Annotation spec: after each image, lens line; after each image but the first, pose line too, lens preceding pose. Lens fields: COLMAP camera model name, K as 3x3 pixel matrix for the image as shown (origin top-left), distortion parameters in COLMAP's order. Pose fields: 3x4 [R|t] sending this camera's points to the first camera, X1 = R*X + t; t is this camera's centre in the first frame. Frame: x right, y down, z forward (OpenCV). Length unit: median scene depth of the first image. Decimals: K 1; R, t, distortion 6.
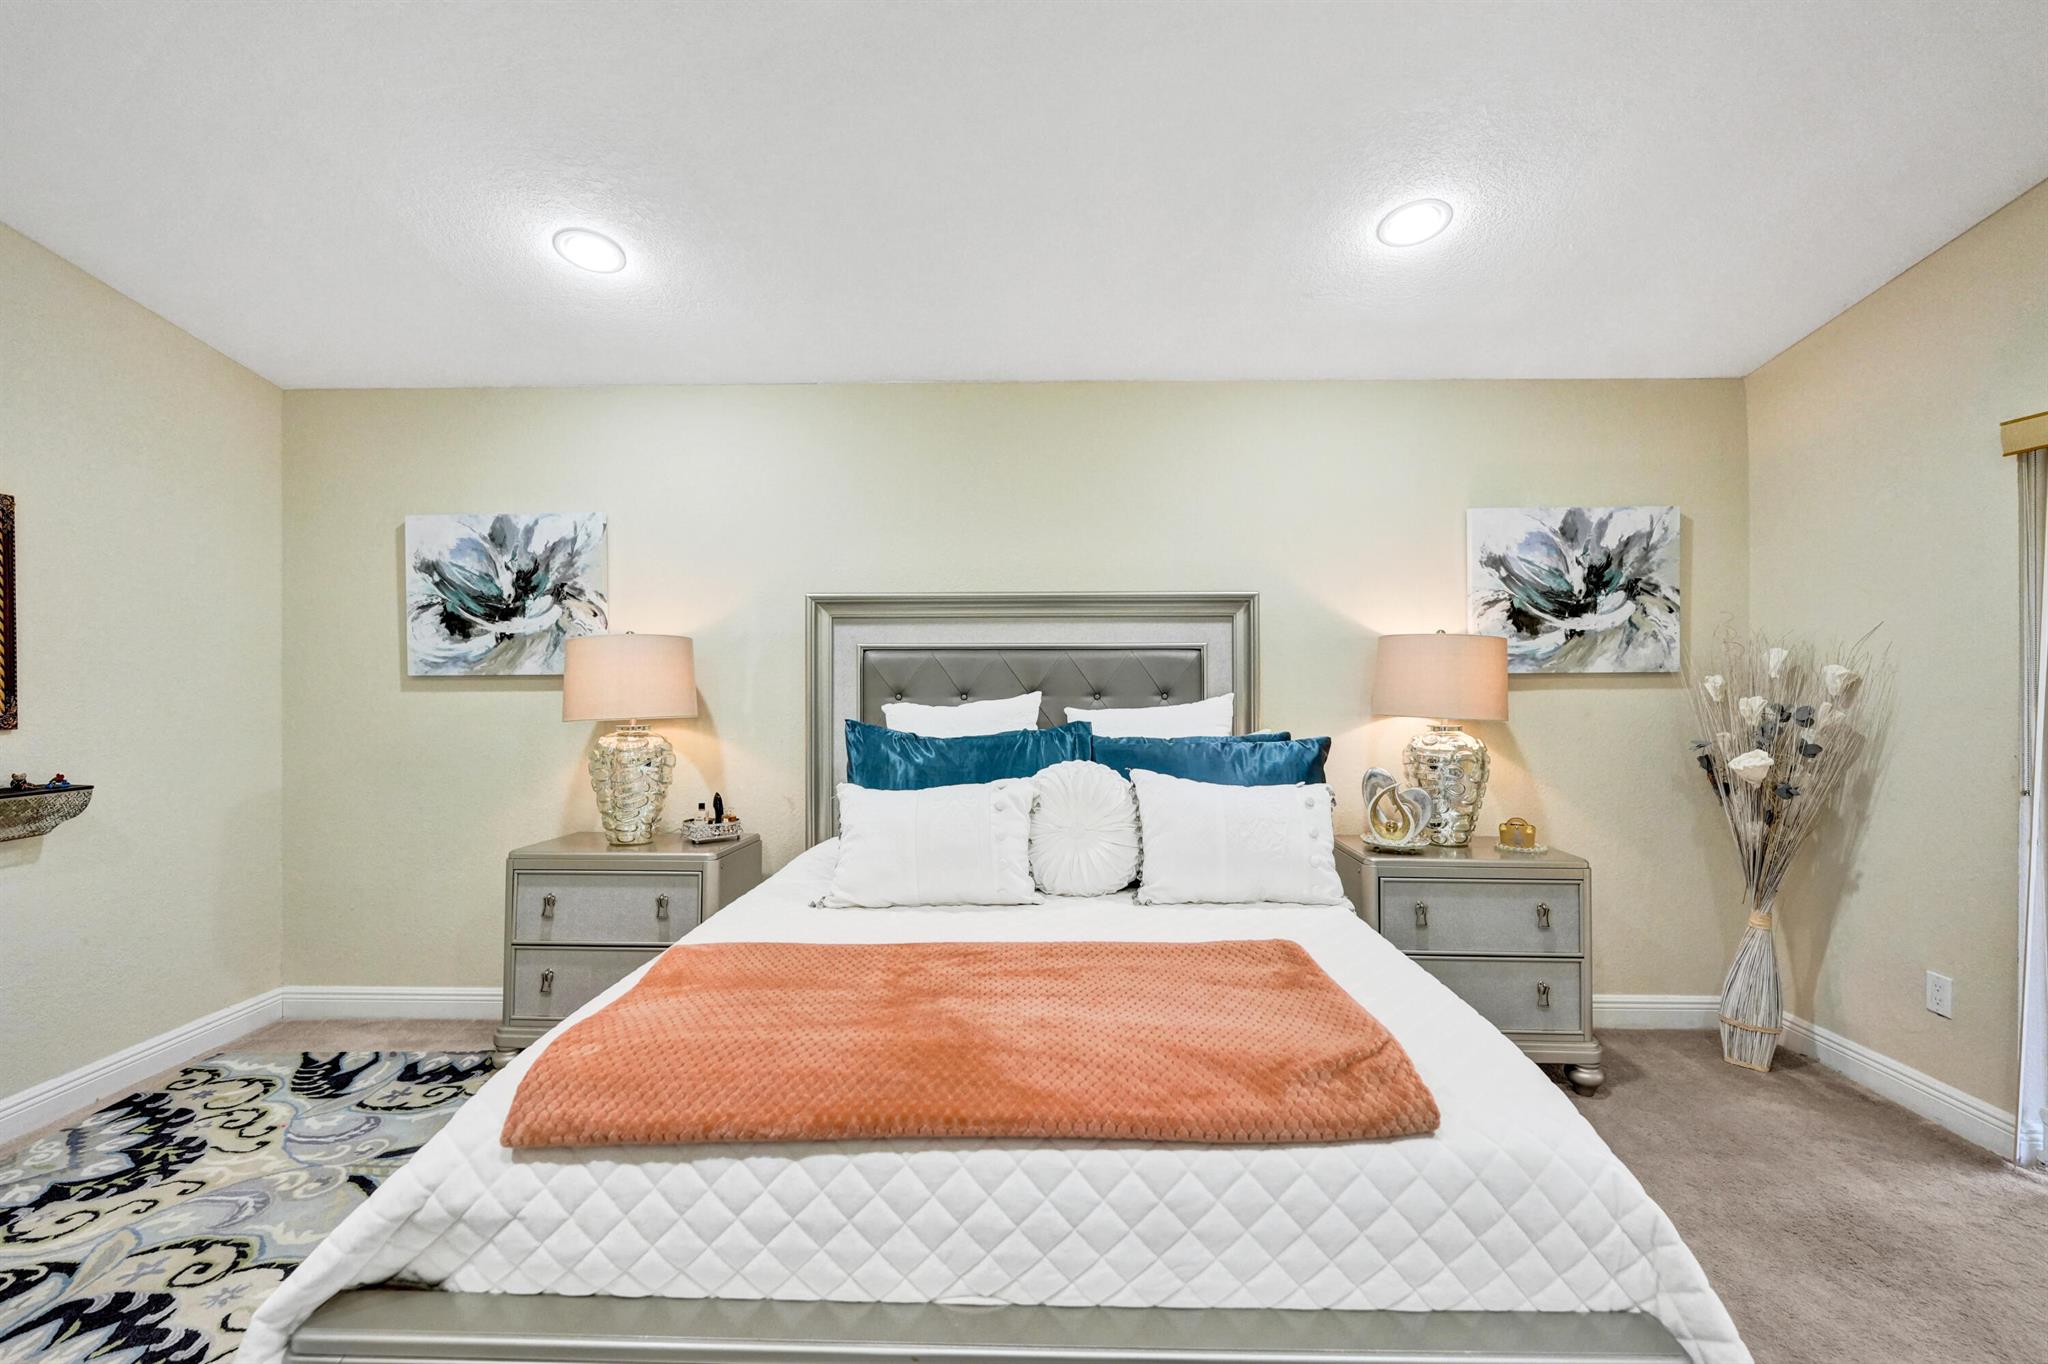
lens RADIAL K [[846.3, 0, 1027.4], [0, 846.3, 668.5], [0, 0, 1]] dist [-0.006470, 0.000324]
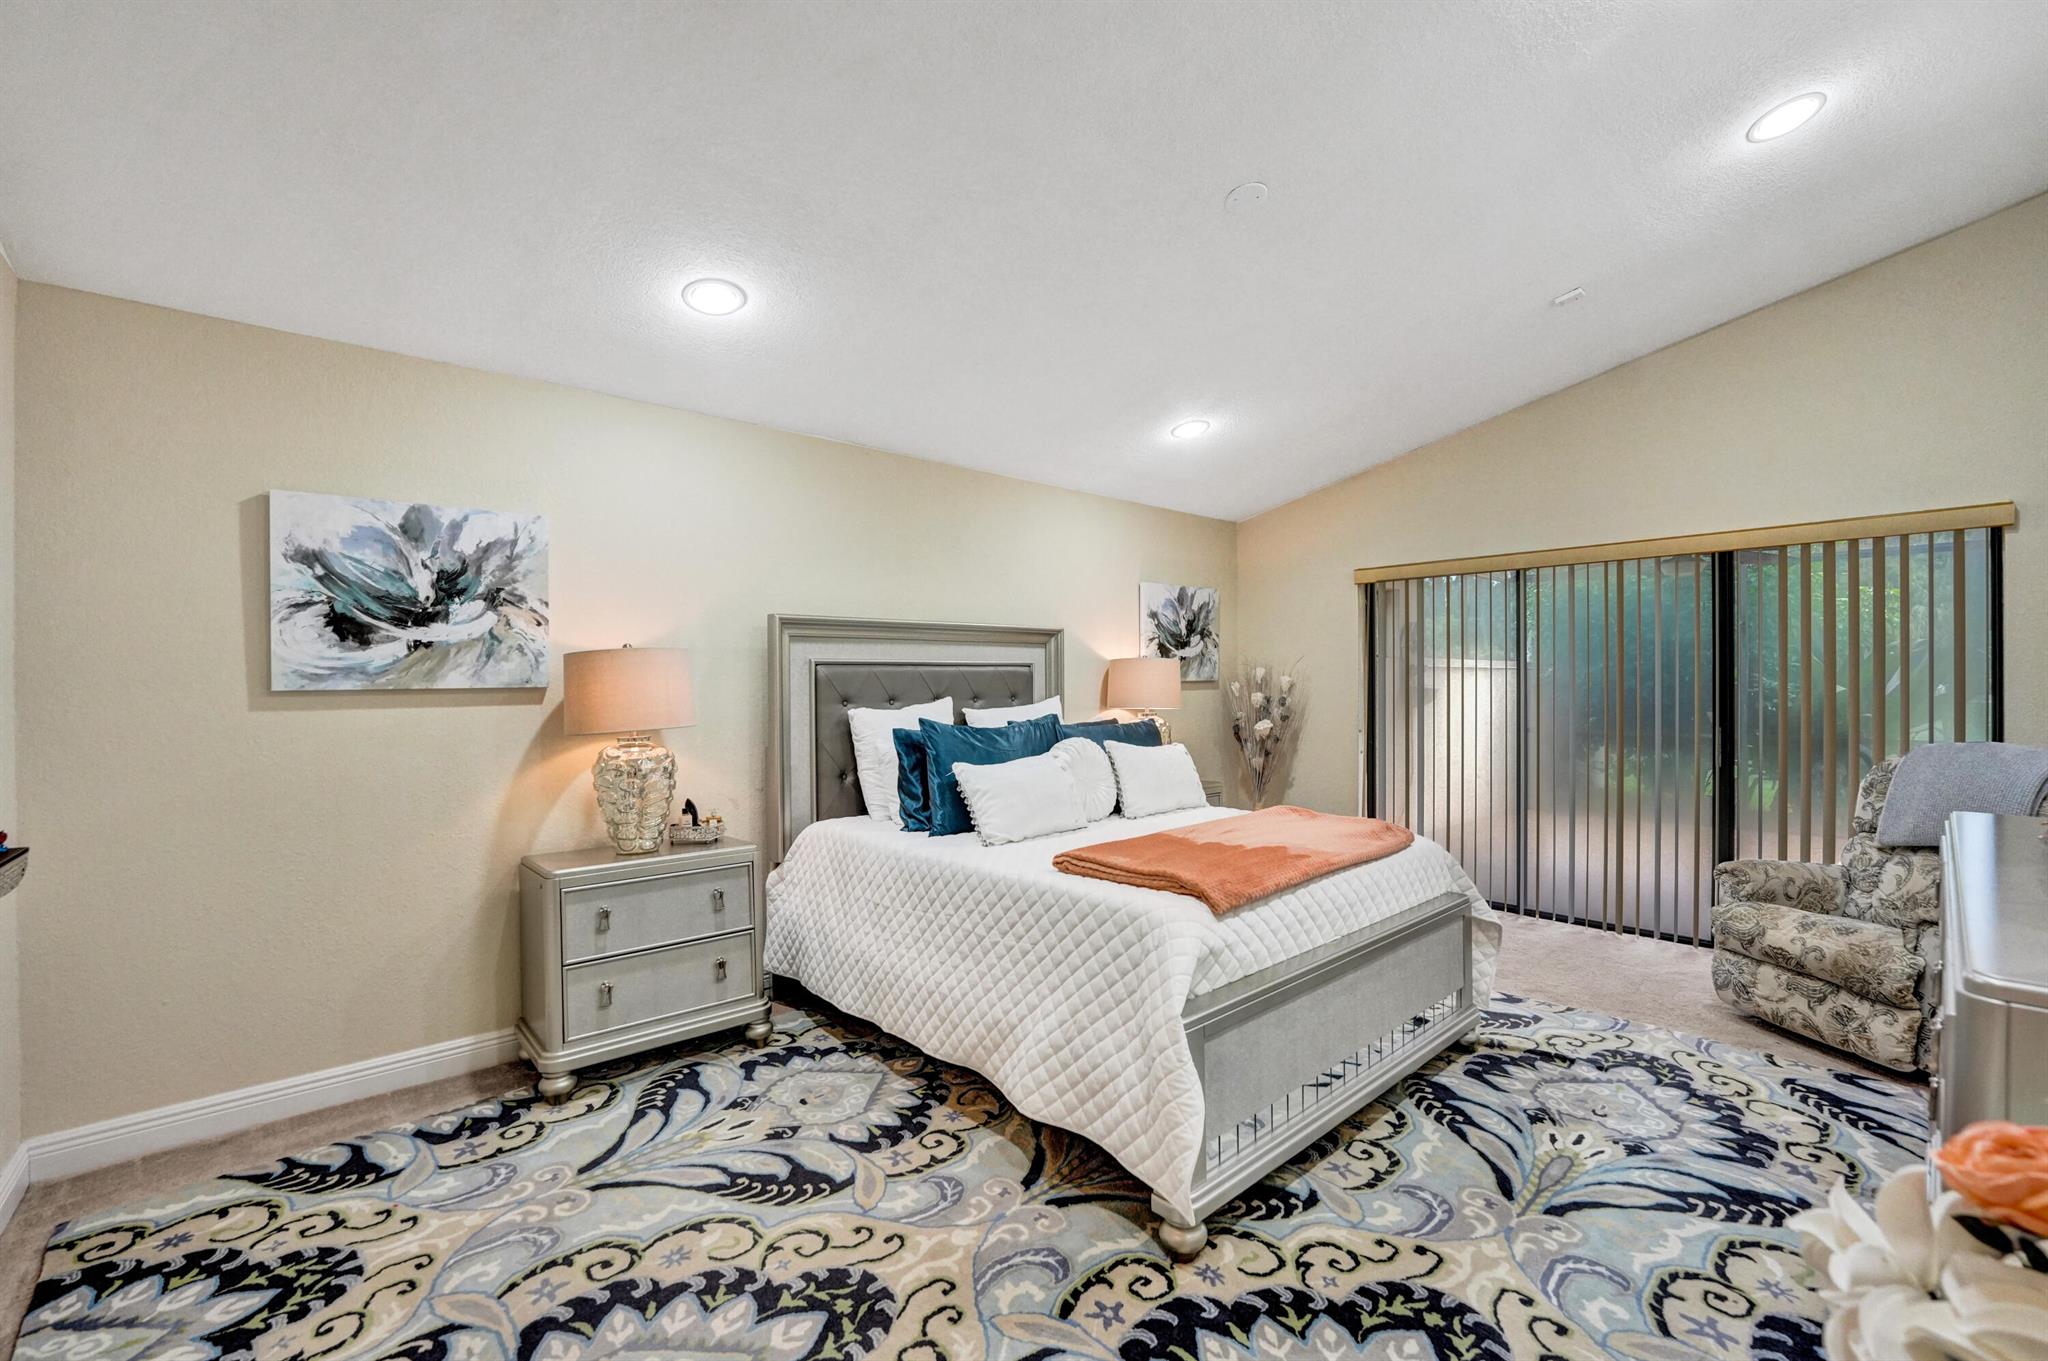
lens RADIAL K [[850.1, 0, 1027.1], [0, 850.1, 682.6], [0, 0, 1]] dist [-0.023503, 0.000791]
pose [[0.731843, -0.005255, 0.681453, -0.775892], [0.005790, 0.999982, 0.001493, 0.003740], [-0.681449, 0.002853, 0.731860, -0.060807]]
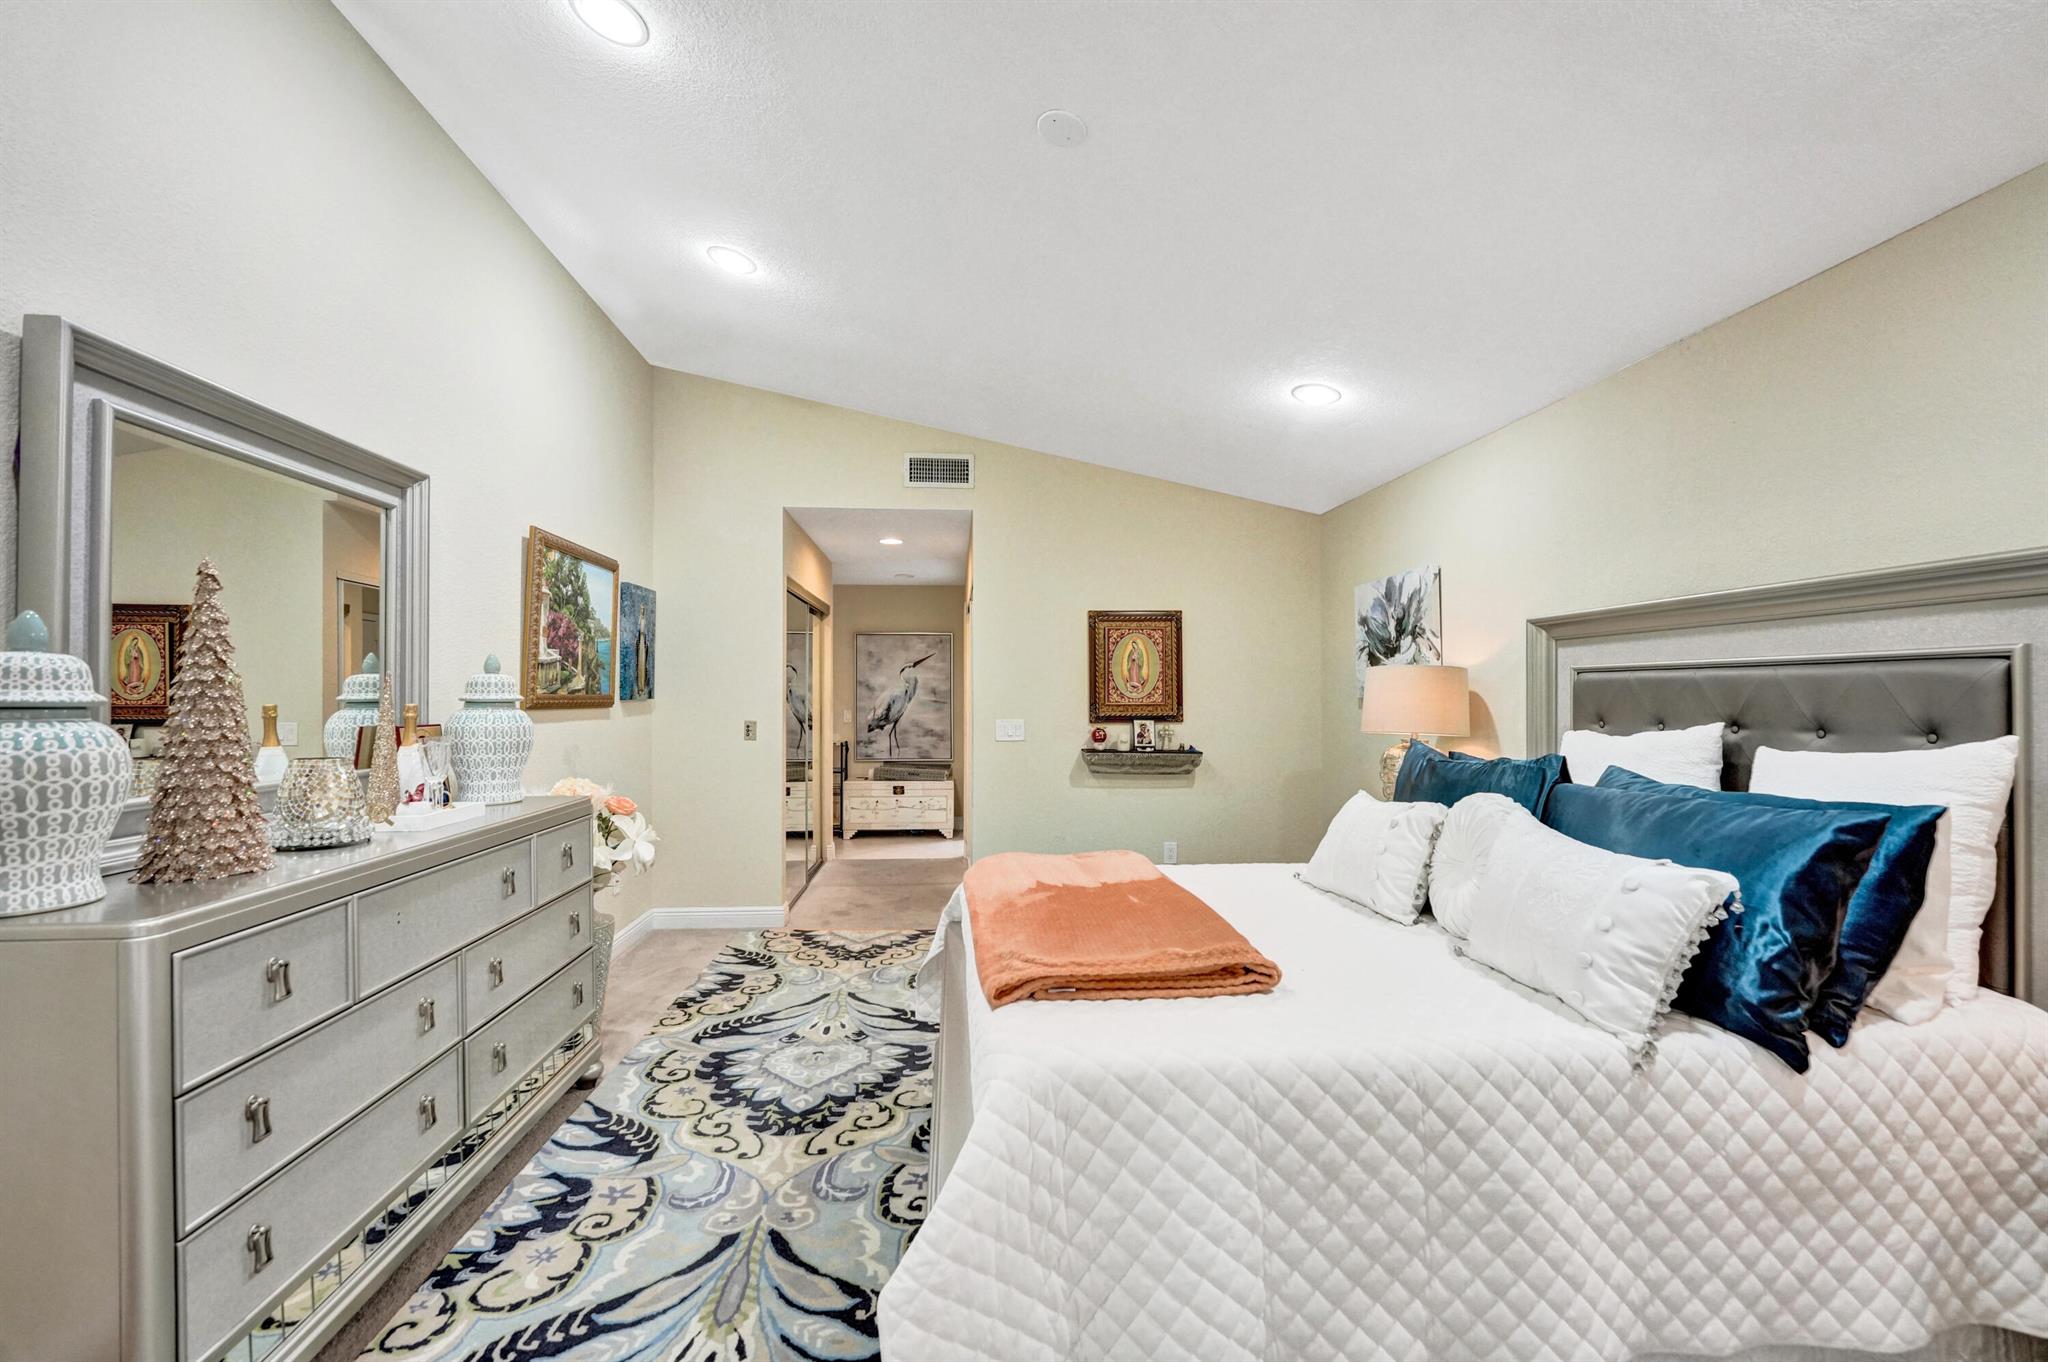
lens RADIAL K [[850.1, 0, 1027.1], [0, 850.1, 683.1], [0, 0, 1]] dist [-0.023503, 0.000791]
pose [[0.112600, -0.012645, -0.993560, 0.653090], [-0.003250, 0.999909, -0.013094, 0.003890], [0.993635, 0.004703, 0.112549, 0.292388]]
